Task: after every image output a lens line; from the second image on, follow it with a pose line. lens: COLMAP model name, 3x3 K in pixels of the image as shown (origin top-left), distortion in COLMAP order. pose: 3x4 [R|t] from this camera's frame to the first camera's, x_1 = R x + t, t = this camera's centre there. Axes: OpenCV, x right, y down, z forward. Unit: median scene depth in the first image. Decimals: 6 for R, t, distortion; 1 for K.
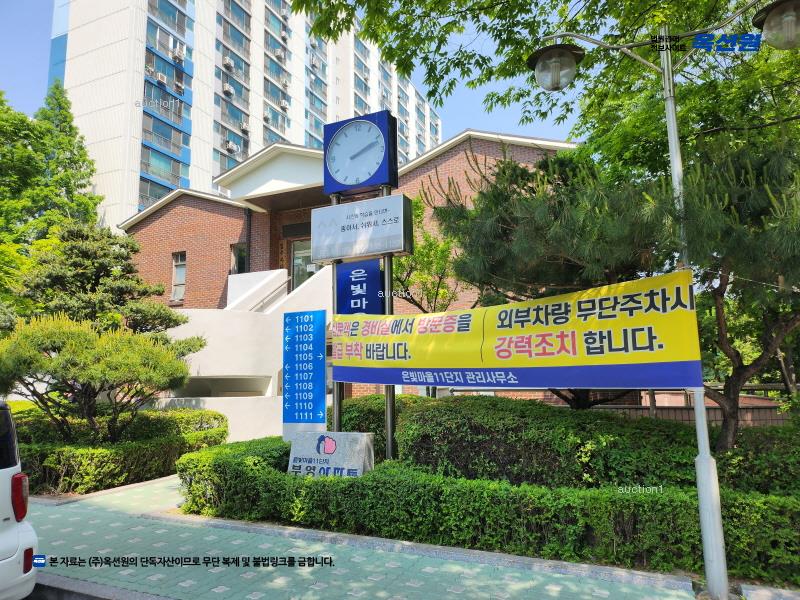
lens RADIAL K [[572.8, 0, 399.9], [0, 572.8, 301.8], [0, 0, 1]] dist [0.060619, -0.066576]
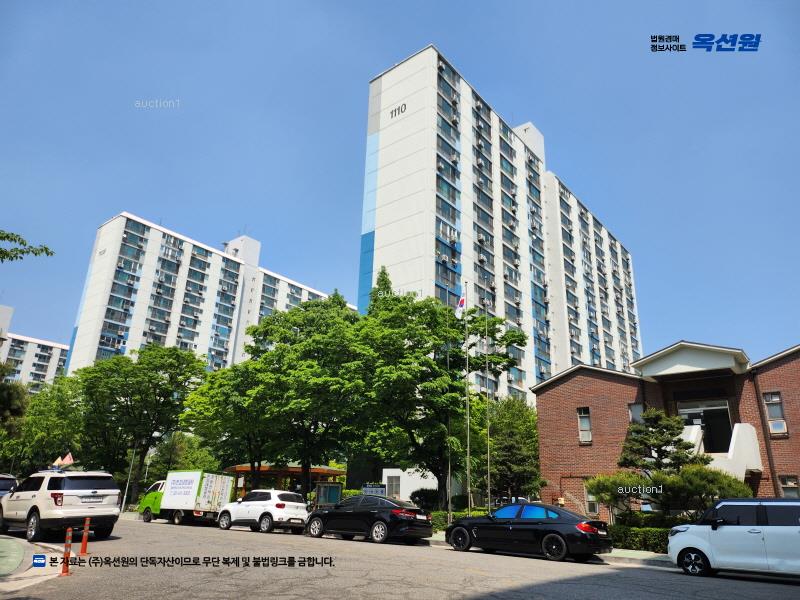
lens RADIAL K [[572.8, 0, 400.3], [0, 572.8, 299.0], [0, 0, 1]] dist [0.060619, -0.066576]
pose [[0.968269, -0.048968, -0.245065, -0.166099], [-0.003188, 0.978116, -0.208038, -0.017856], [0.249889, 0.202218, 0.946923, -0.214911]]
